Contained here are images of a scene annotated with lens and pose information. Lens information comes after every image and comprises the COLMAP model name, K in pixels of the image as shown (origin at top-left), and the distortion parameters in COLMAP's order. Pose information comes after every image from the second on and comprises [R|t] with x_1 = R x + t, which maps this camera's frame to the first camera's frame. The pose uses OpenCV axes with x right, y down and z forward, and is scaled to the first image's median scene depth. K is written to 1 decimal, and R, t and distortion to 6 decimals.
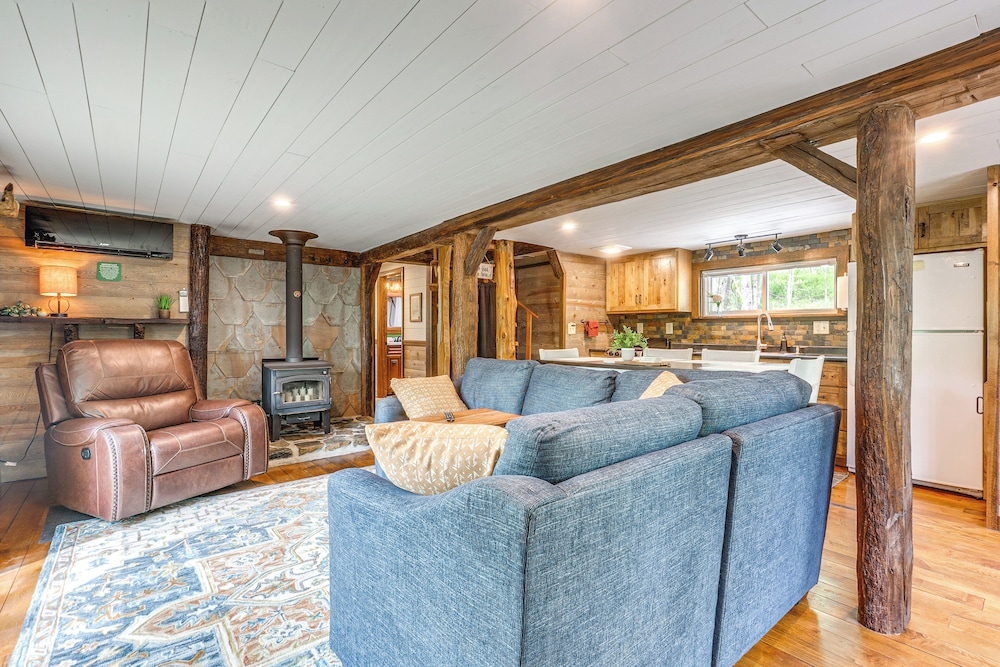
lens RADIAL K [[456.8, 0, 500.0], [0, 456.8, 333.5], [0, 0, 1]] dist [0.000819, 0.000222]
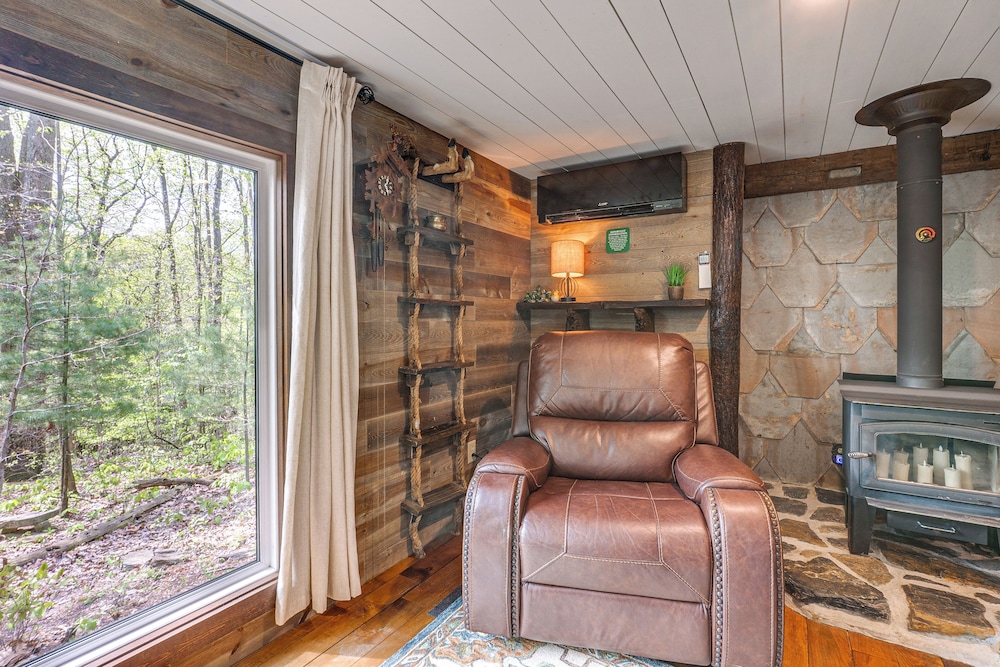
lens RADIAL K [[453.9, 0, 499.8], [0, 453.9, 319.3], [0, 0, 1]] dist [-0.012621, -0.000312]
pose [[0.306920, 0.005272, -0.951721, -0.176863], [-0.003202, 0.999985, 0.004507, -0.005961], [0.951730, 0.001664, 0.306932, 0.532310]]
